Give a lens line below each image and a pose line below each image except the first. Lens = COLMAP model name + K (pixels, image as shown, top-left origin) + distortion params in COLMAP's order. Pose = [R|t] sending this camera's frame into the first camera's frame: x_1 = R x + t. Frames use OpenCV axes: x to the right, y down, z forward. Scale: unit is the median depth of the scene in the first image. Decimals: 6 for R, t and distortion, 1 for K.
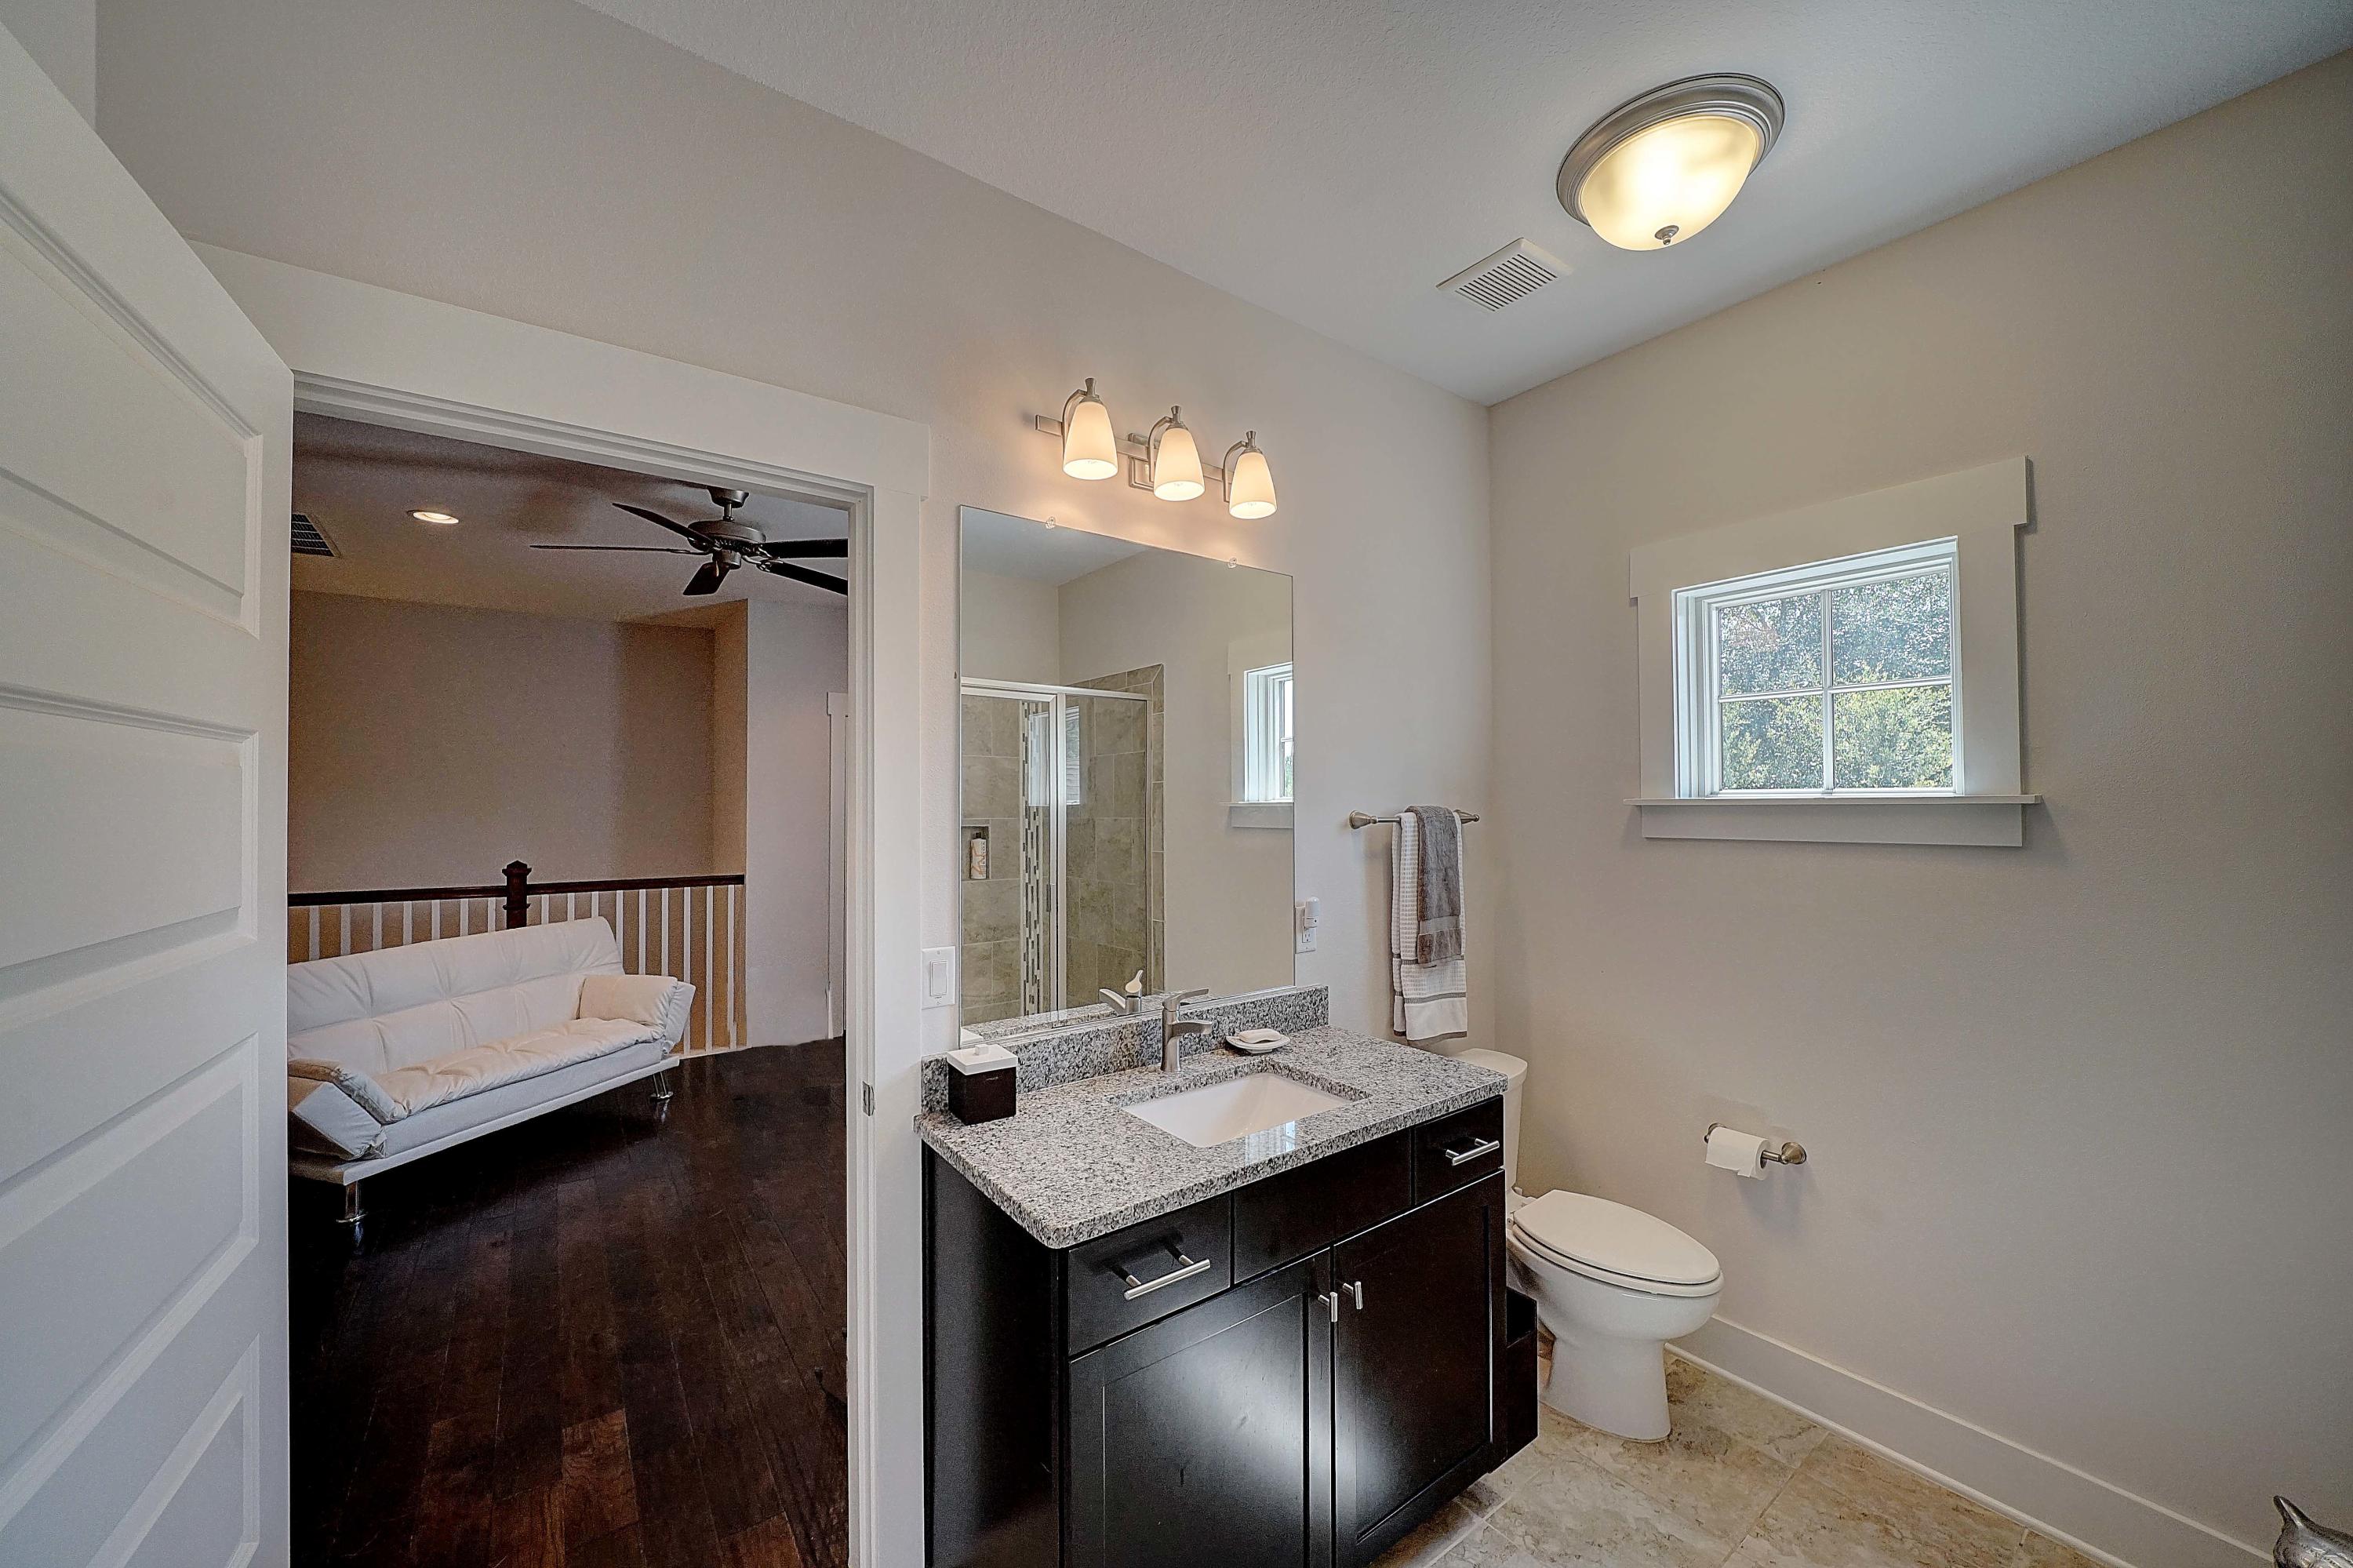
lens RADIAL K [[853.3, 0, 1153.0], [0, 853.3, 795.3], [0, 0, 1]] dist [-0.014568, 0.000069]
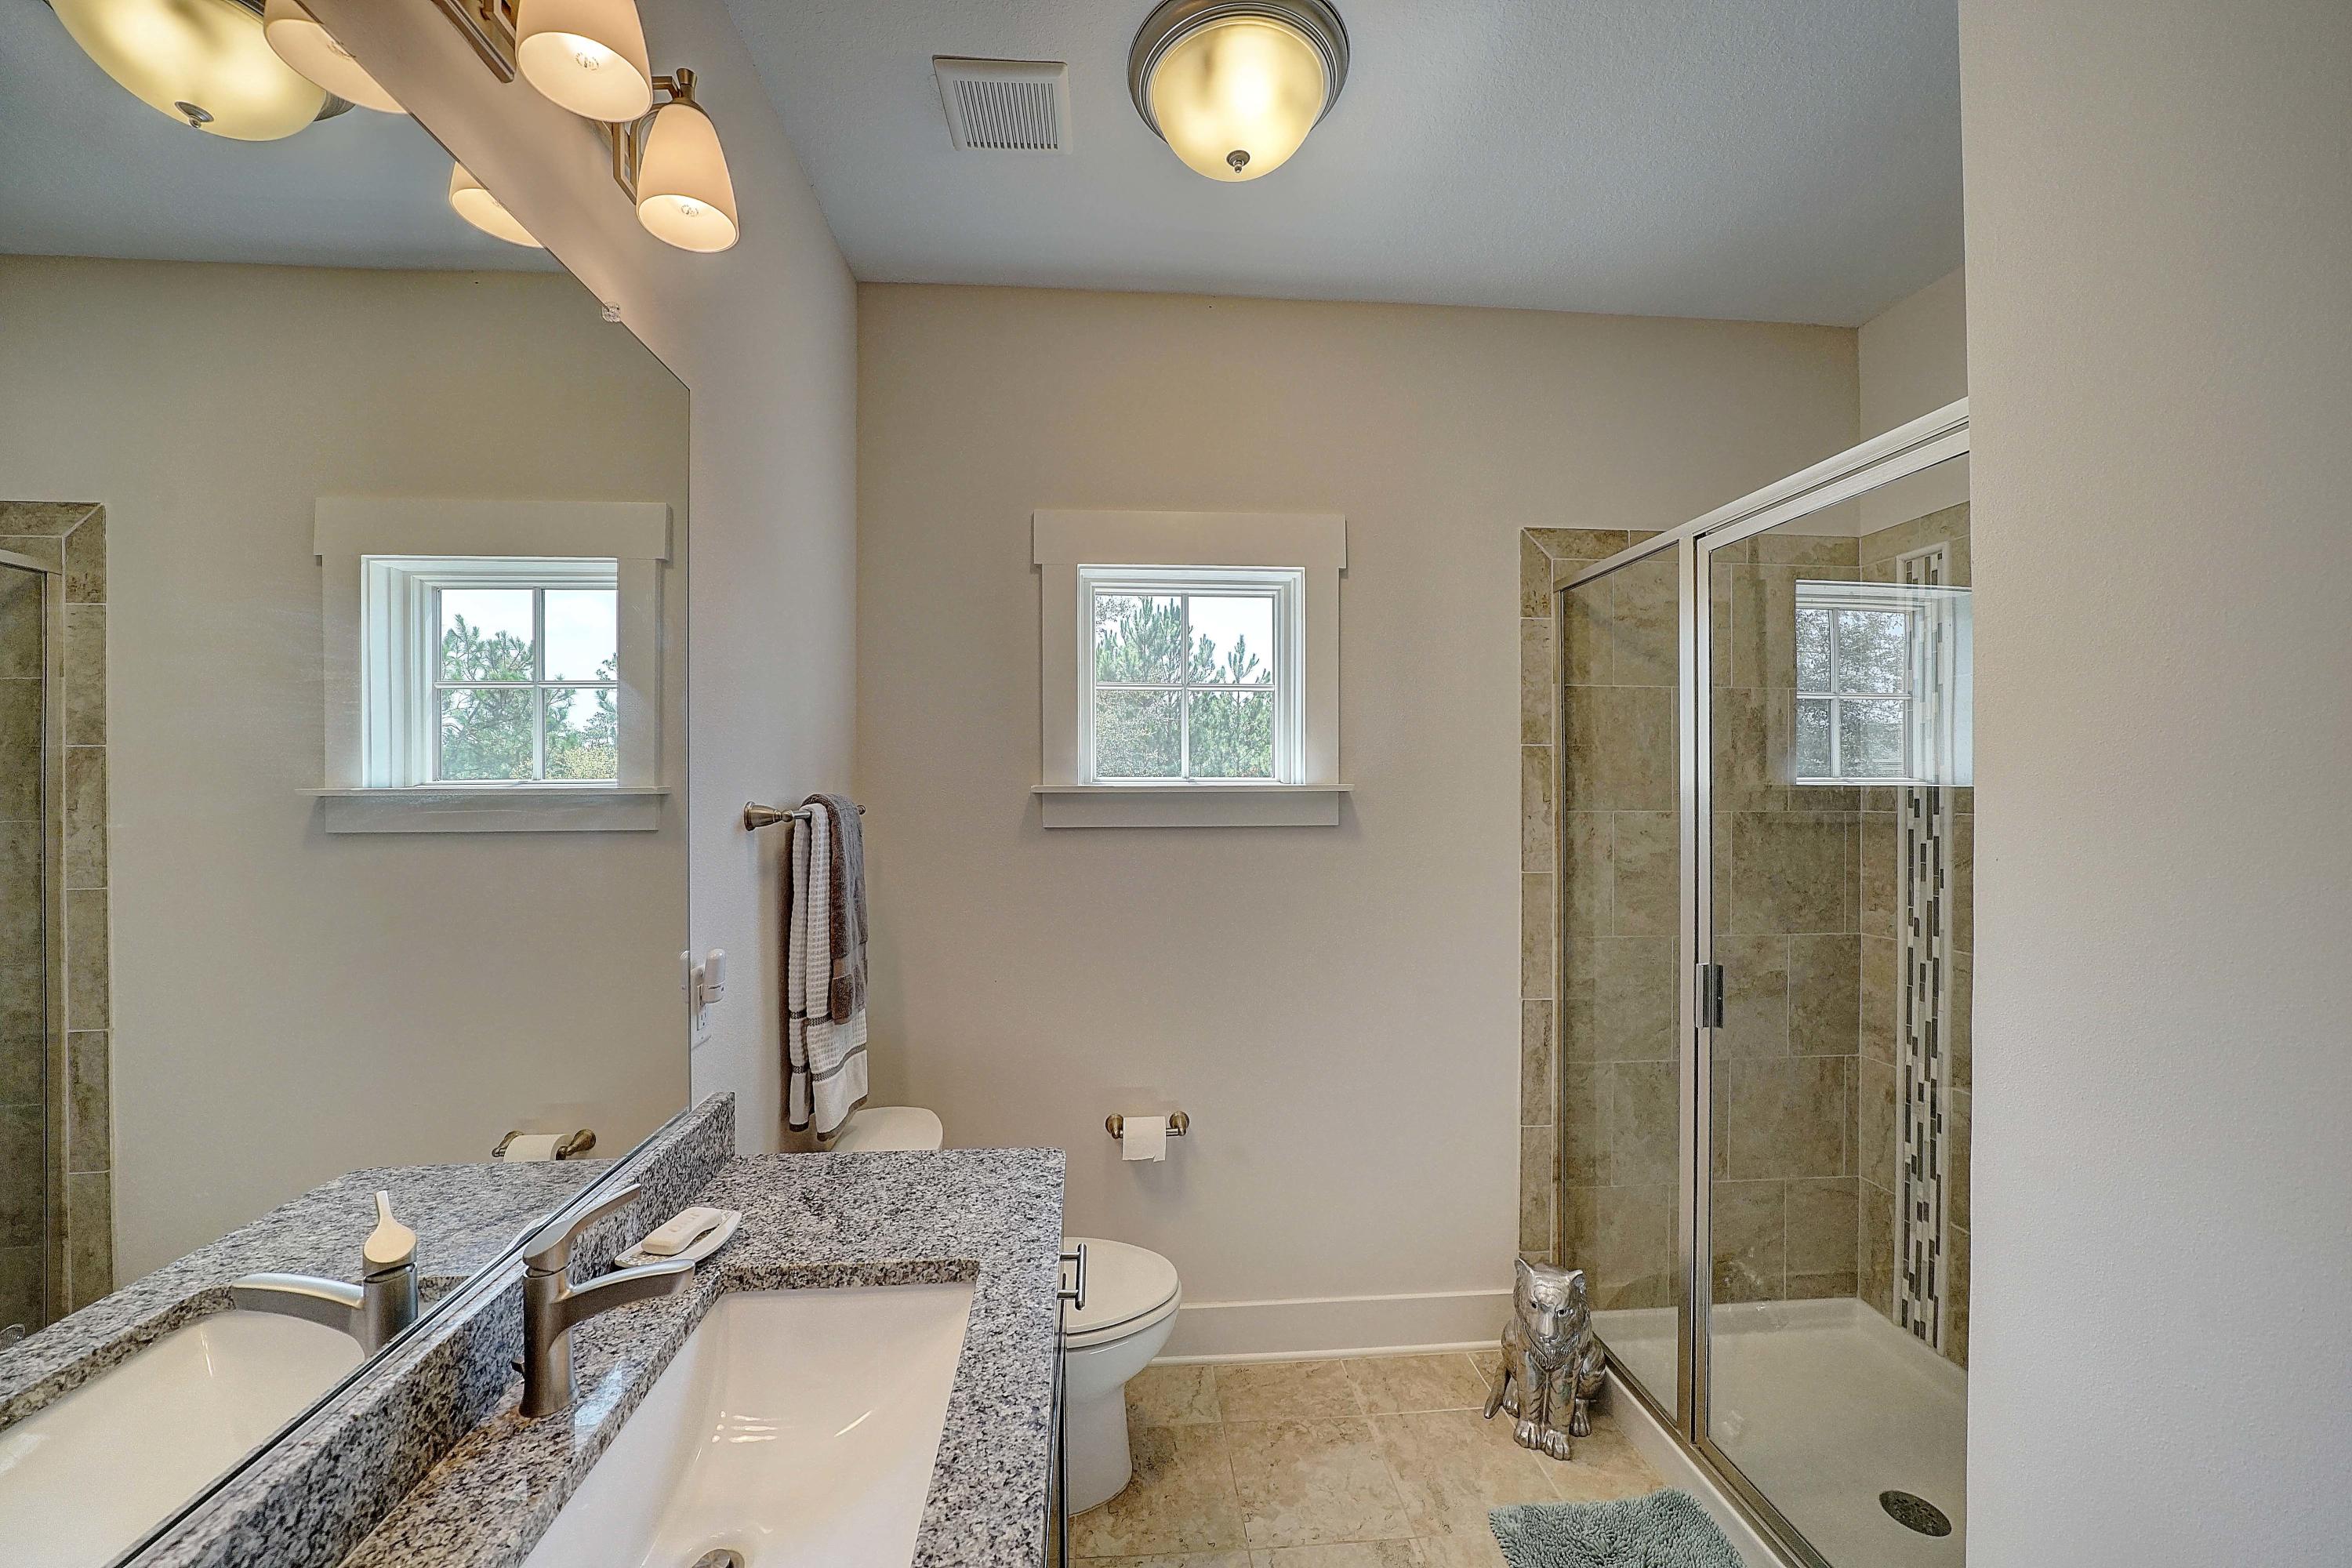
lens RADIAL K [[852.9, 0, 1152.5], [0, 852.9, 795.3], [0, 0, 1]] dist [-0.014568, 0.000069]
pose [[0.518955, -0.003562, 0.854794, -0.144987], [-0.009269, 0.999909, 0.009794, 0.004231], [-0.854751, -0.013005, 0.518875, 0.408893]]
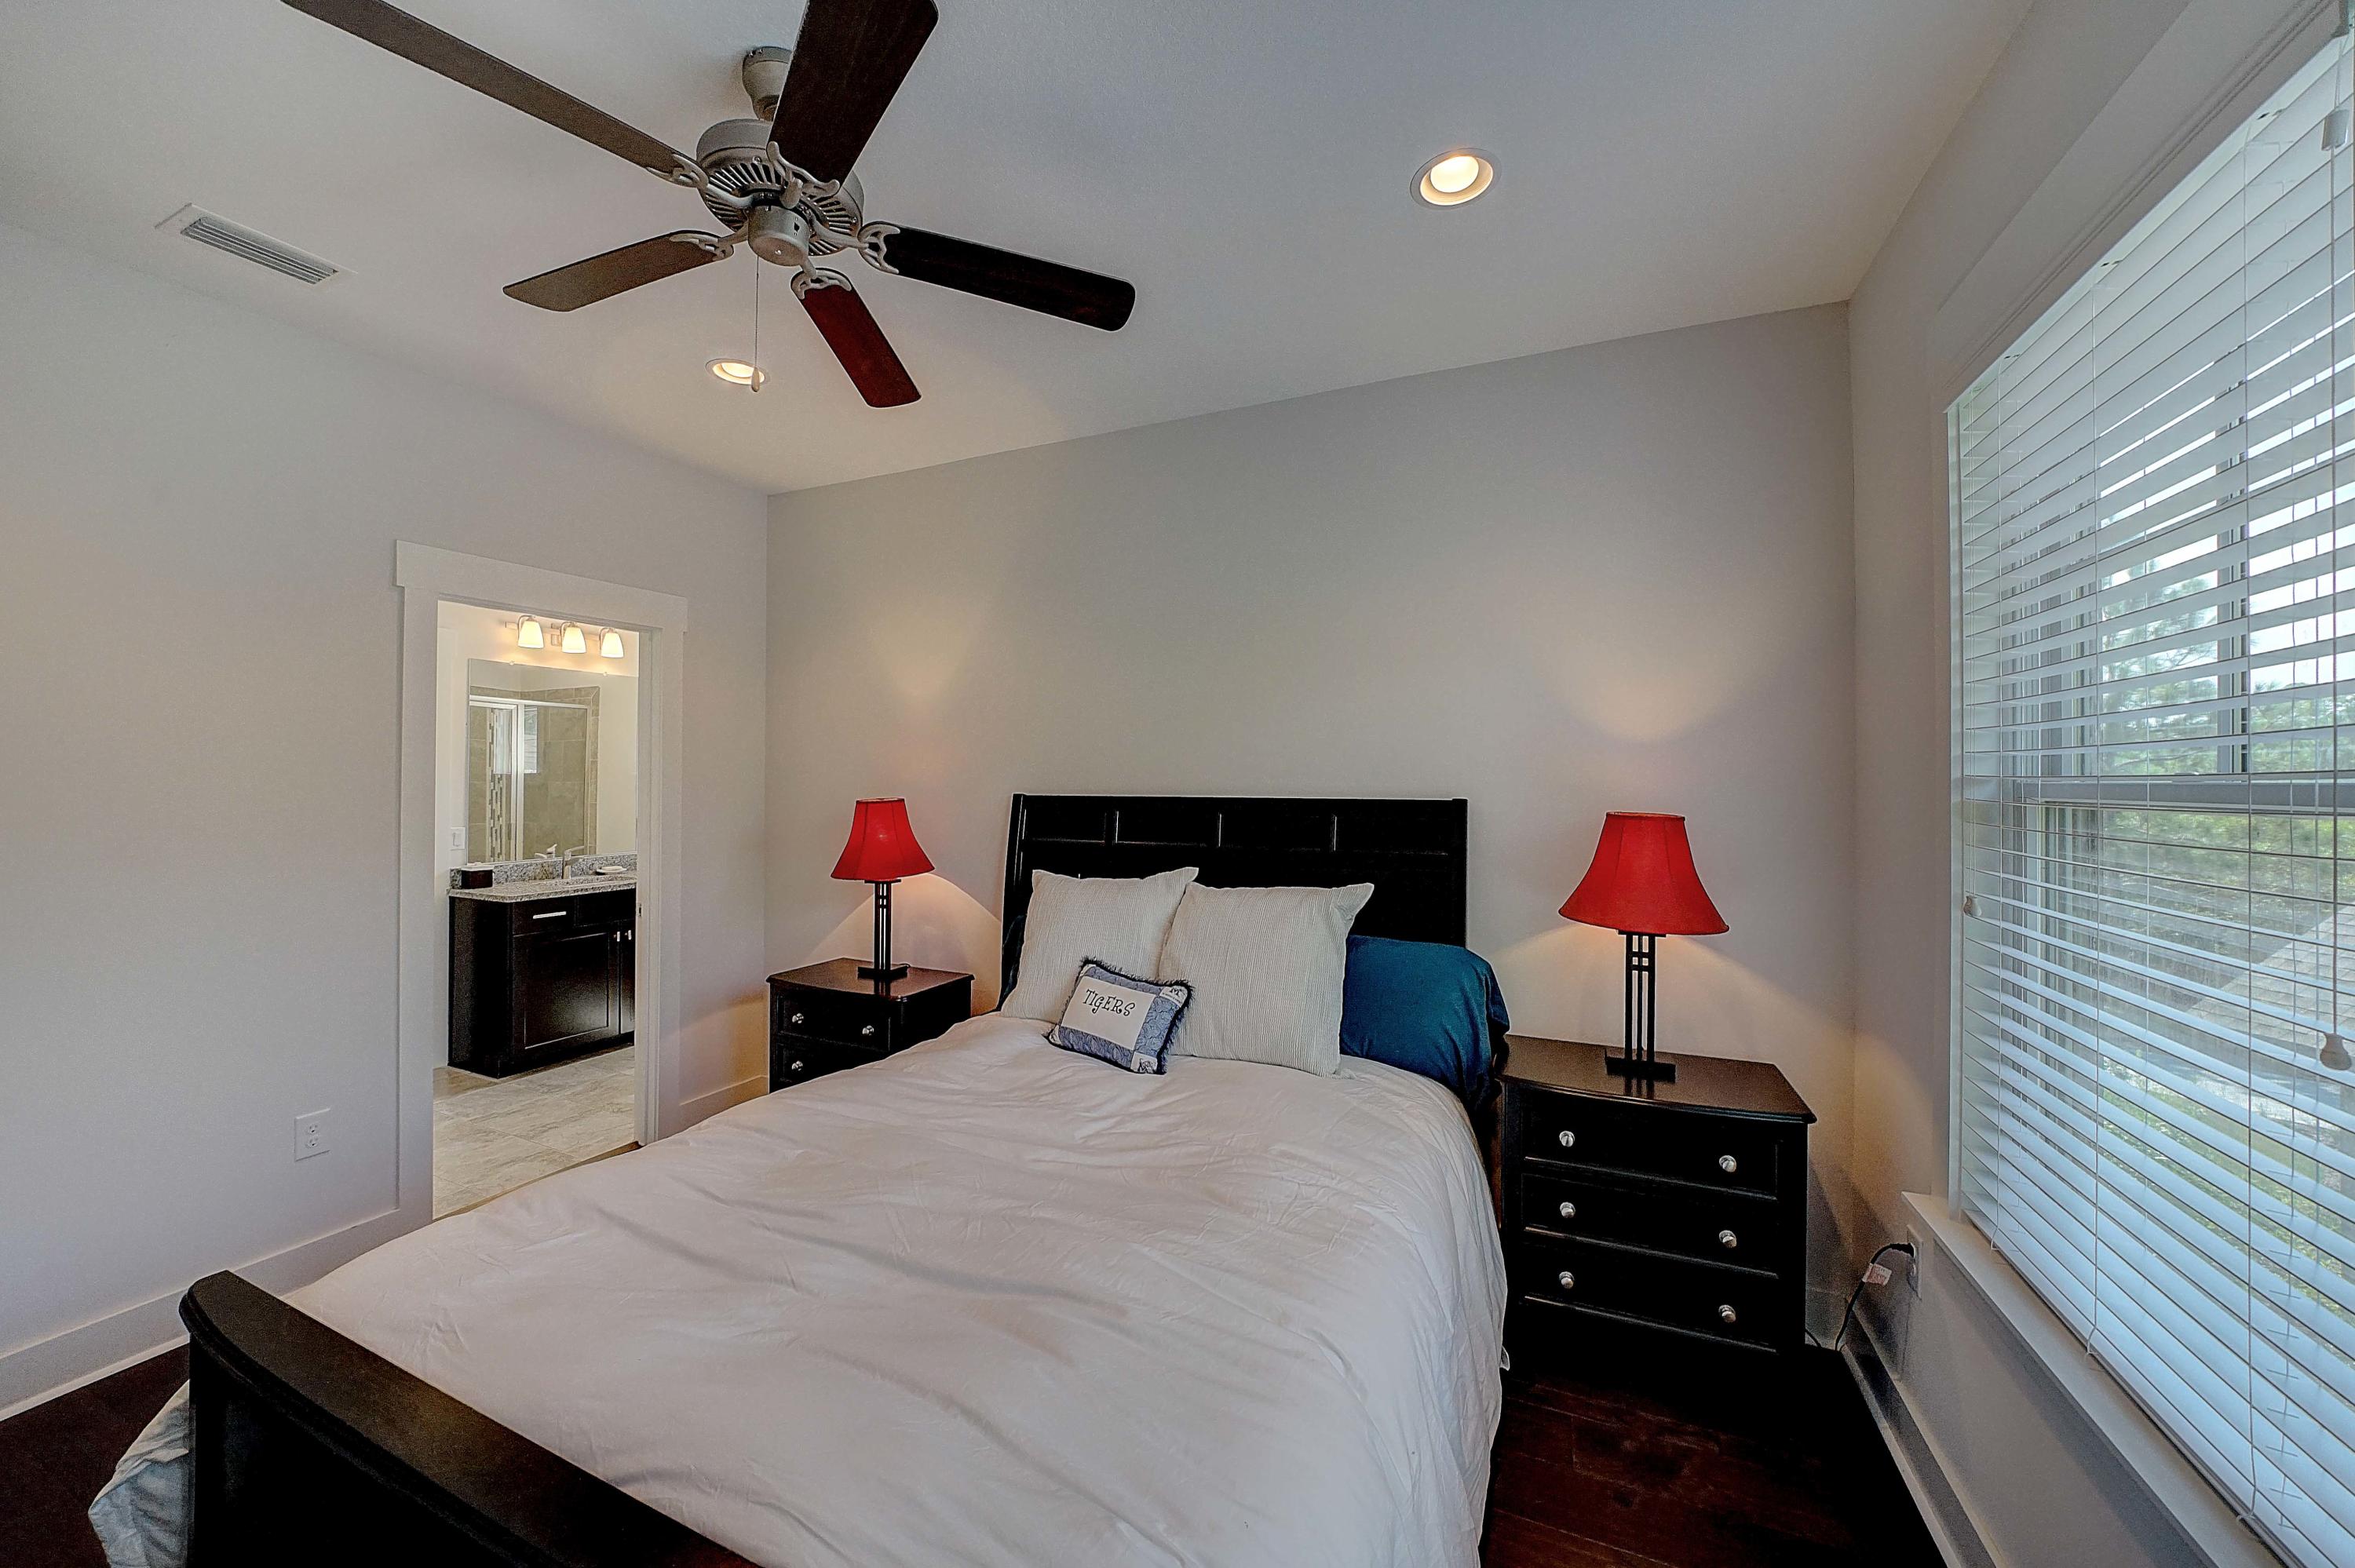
lens RADIAL K [[882.2, 0, 1163.0], [0, 882.2, 770.8], [0, 0, 1]] dist [-0.012799, -0.000011]
pose [[0.870224, 0.013359, 0.492474, 0.216683], [-0.015570, 0.999879, 0.000390, -0.021612], [-0.492409, -0.008007, 0.870327, -1.674488]]
